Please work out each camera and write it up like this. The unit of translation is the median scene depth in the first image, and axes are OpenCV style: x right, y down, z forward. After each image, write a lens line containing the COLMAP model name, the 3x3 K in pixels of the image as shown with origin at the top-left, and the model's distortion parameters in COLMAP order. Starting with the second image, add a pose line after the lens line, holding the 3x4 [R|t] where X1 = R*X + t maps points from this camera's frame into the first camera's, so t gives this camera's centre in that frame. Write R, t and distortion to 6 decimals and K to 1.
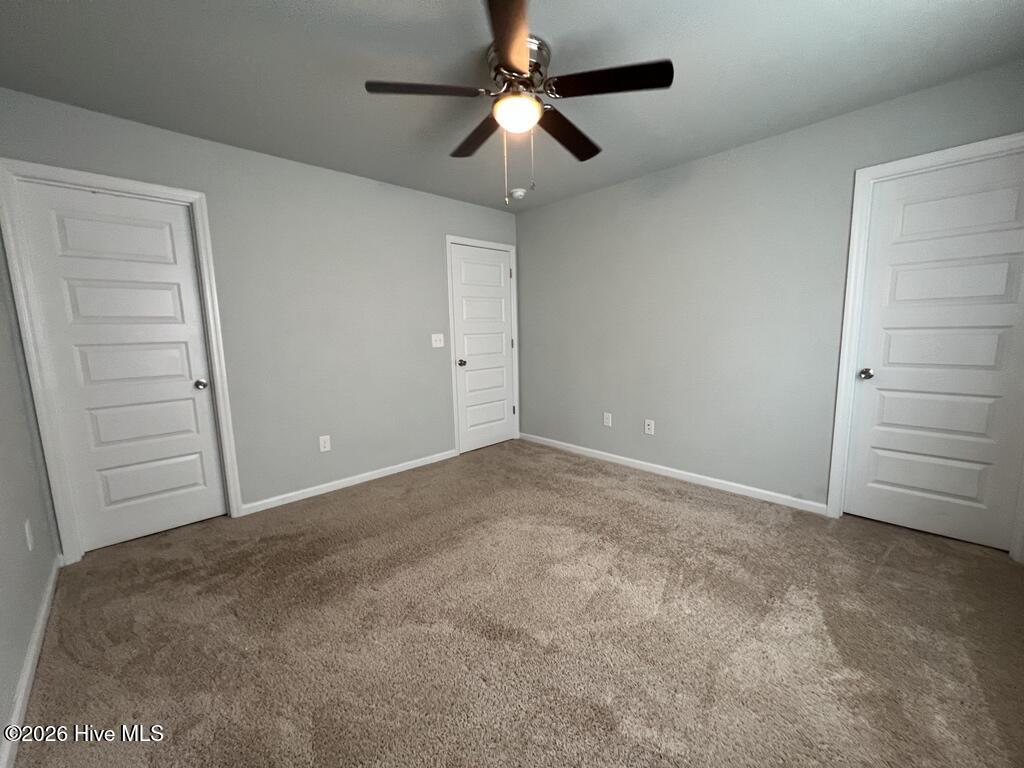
lens RADIAL K [[403.0, 0, 519.2], [0, 403.0, 384.3], [0, 0, 1]] dist [-0.001345, 0.000734]
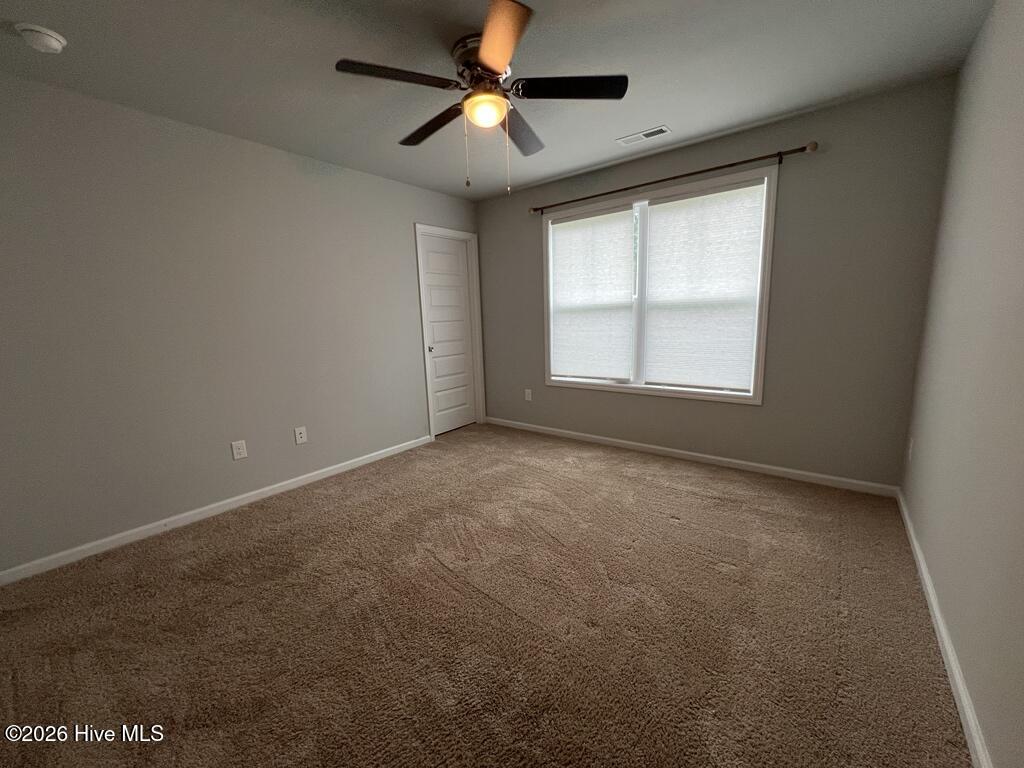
lens RADIAL K [[403.0, 0, 520.5], [0, 403.0, 382.2], [0, 0, 1]] dist [-0.001345, 0.000734]
pose [[-0.129148, -0.143892, 0.981130, -0.787403], [0.164781, 0.972546, 0.164323, -0.098904], [-0.977839, 0.182893, -0.101891, 0.779933]]
